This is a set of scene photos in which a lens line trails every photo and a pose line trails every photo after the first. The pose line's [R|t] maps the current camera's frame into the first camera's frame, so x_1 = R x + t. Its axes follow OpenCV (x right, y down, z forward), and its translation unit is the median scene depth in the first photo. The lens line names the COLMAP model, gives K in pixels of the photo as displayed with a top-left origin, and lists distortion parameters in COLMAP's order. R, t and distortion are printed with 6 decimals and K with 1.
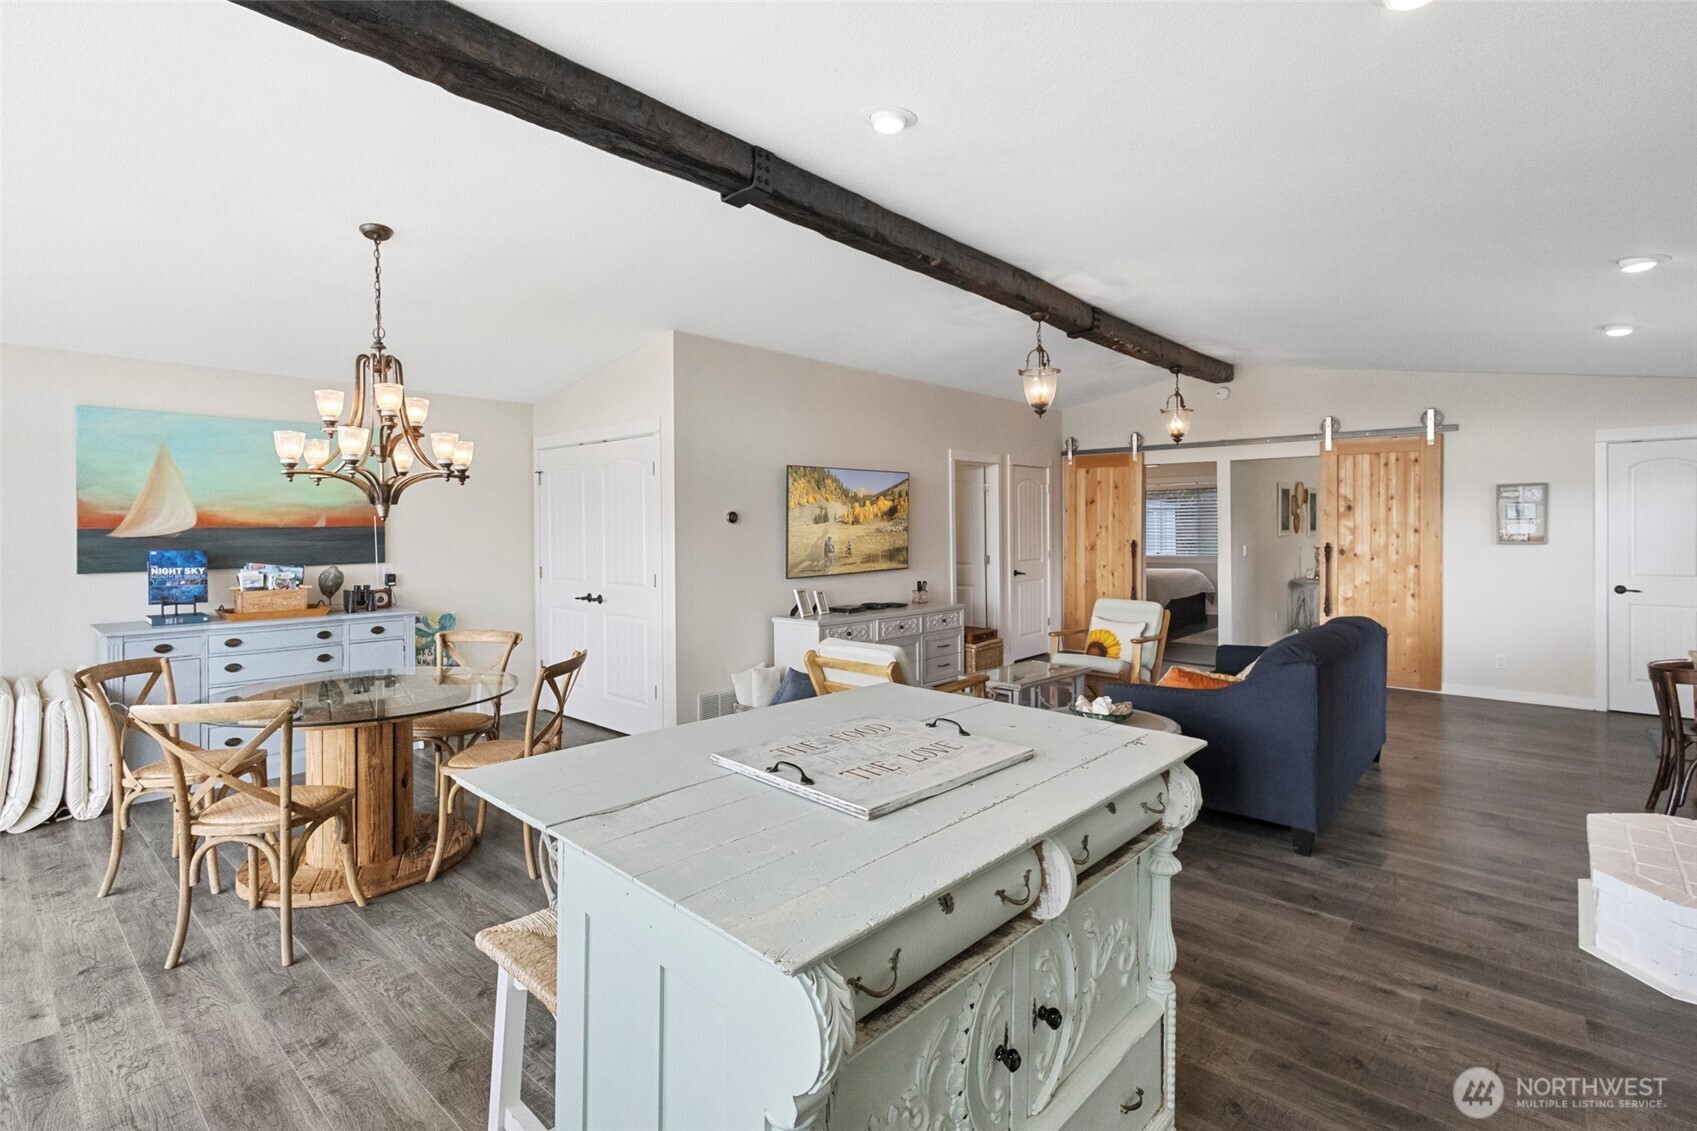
lens RADIAL K [[806.7, 0, 845.6], [0, 806.7, 526.5], [0, 0, 1]] dist [-0.000629, -0.000113]
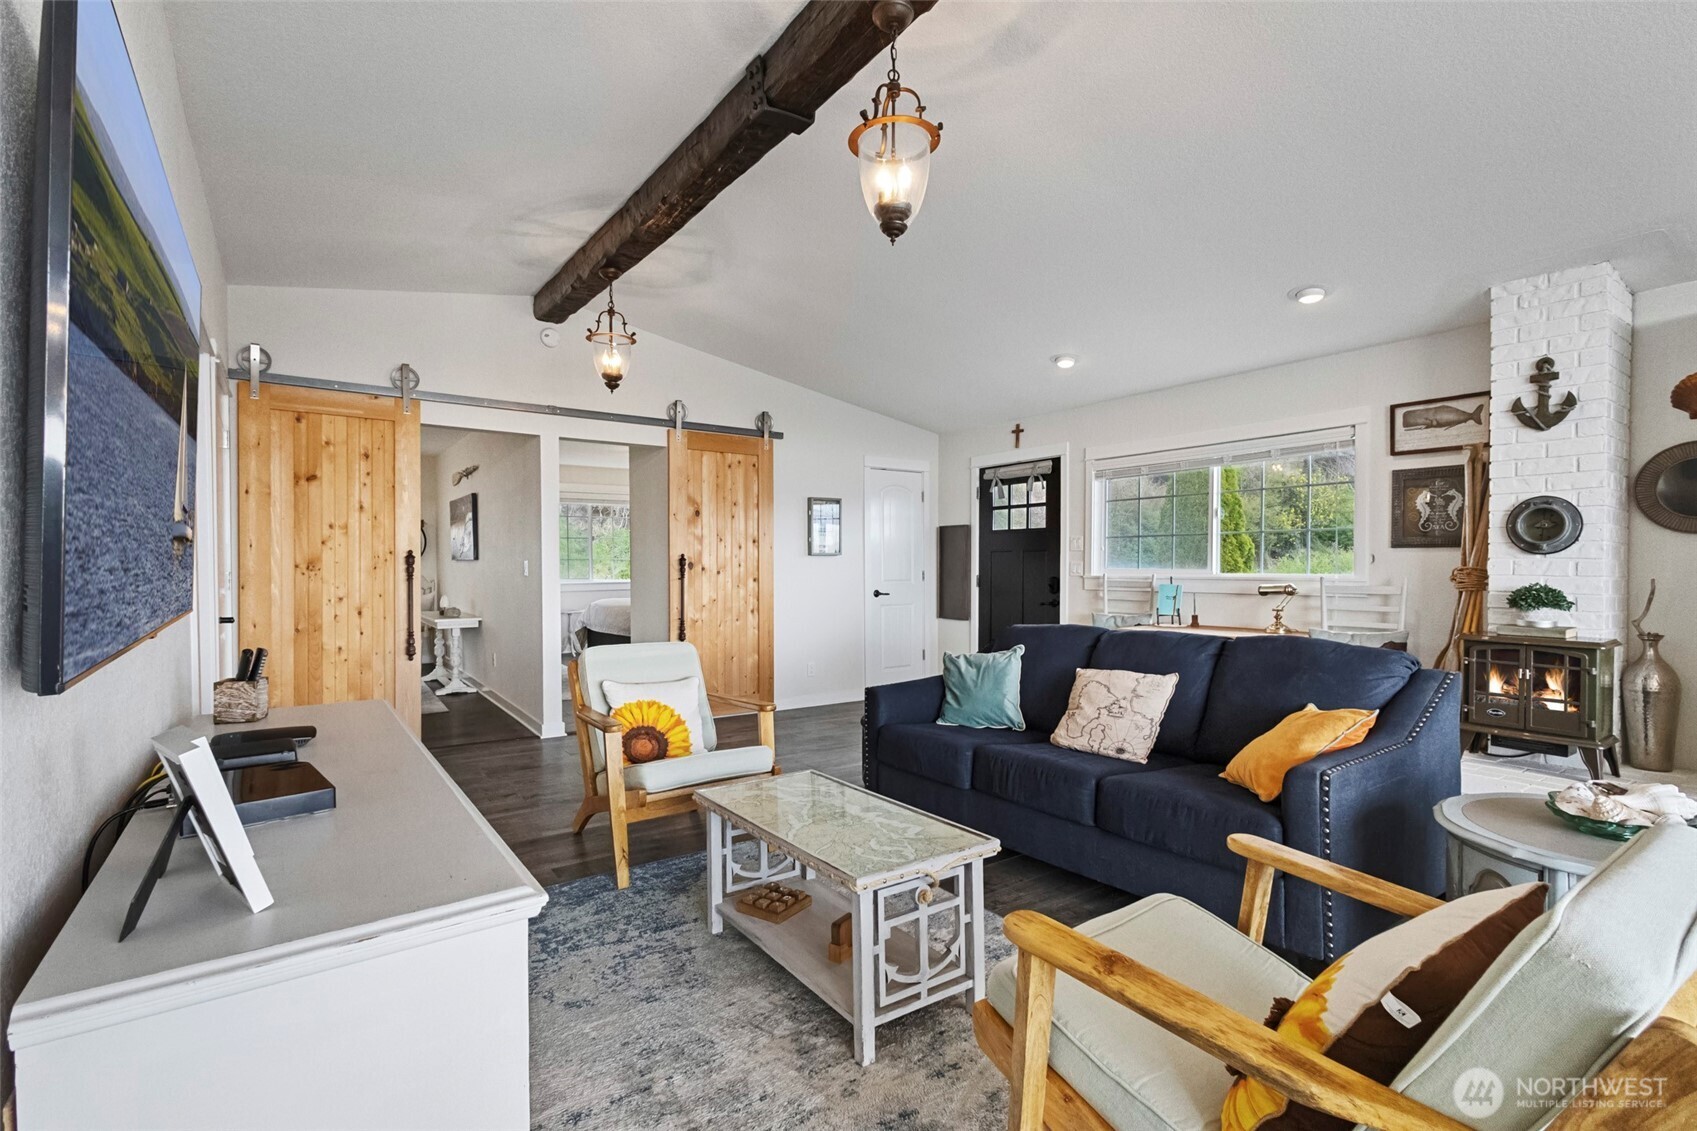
lens RADIAL K [[780.1, 0, 848.5], [0, 780.1, 565.5], [0, 0, 1]] dist [-0.001048, -0.000080]
pose [[0.211982, 0.004255, 0.977264, -0.140267], [0.002796, 0.999984, -0.004960, 0.037056], [-0.977270, 0.003784, 0.211966, 0.686318]]
